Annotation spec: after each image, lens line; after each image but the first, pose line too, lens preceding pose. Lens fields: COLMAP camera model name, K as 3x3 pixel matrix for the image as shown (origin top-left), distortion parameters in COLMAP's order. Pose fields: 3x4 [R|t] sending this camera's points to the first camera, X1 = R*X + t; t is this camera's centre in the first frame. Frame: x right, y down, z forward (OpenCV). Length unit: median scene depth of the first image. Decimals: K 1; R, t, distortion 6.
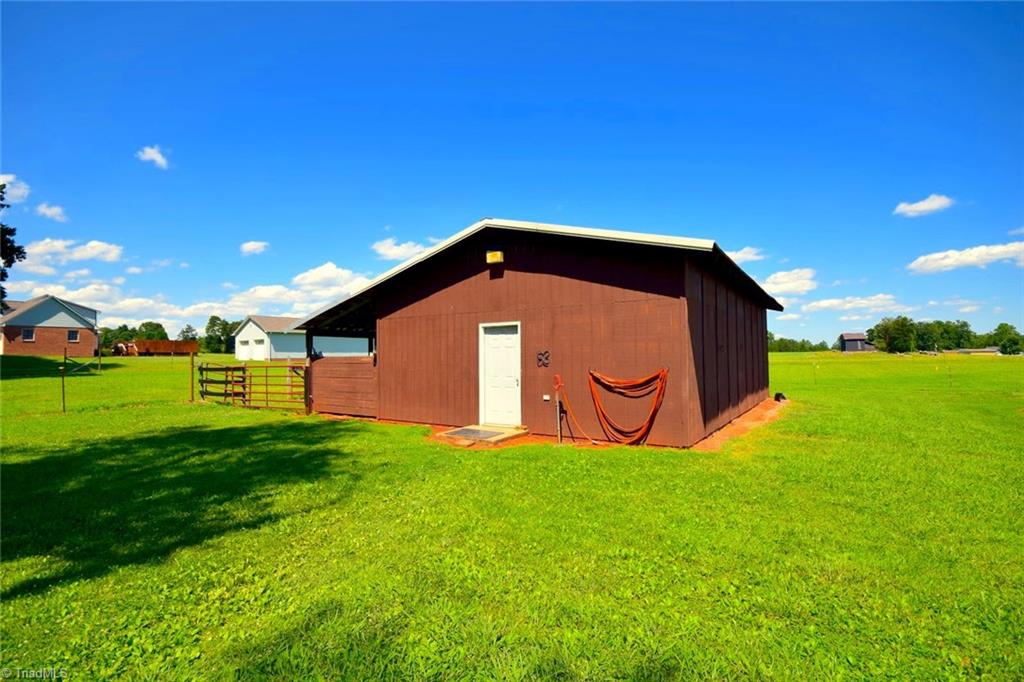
lens RADIAL K [[505.3, 0, 512.0], [0, 505.3, 341.0], [0, 0, 1]] dist [0.001563, 0.000255]
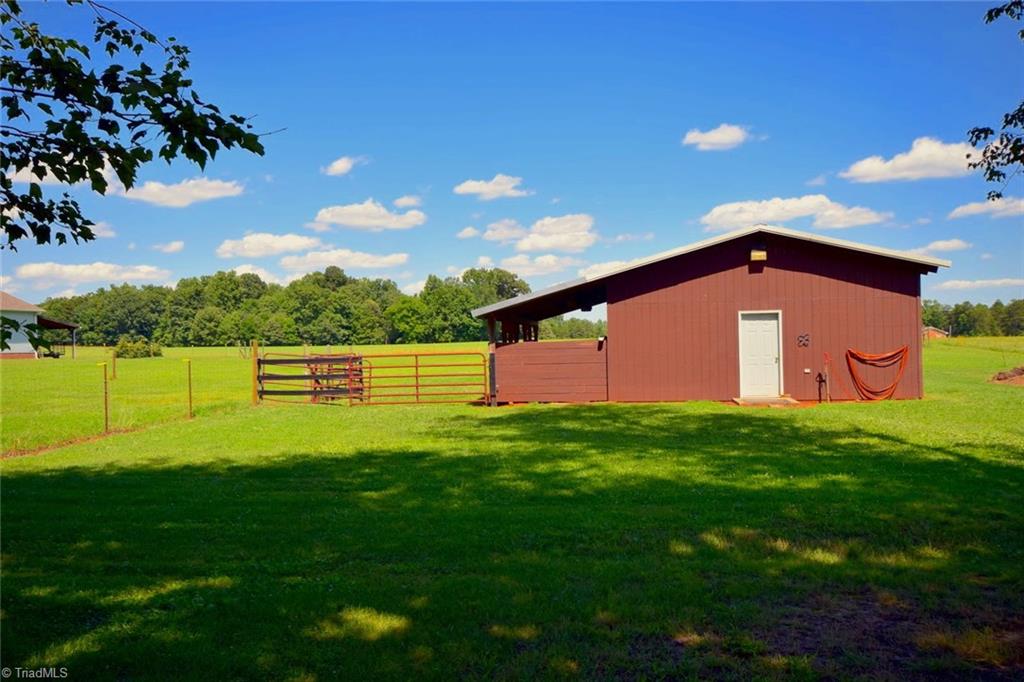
lens RADIAL K [[902.3, 0, 494.2], [0, 902.3, 343.0], [0, 0, 1]] dist [-0.042506, -0.001868]
pose [[0.894893, -0.008368, 0.446202, -0.936074], [-0.002432, 0.999718, 0.023626, -0.005153], [-0.446274, -0.022228, 0.894621, -0.377914]]
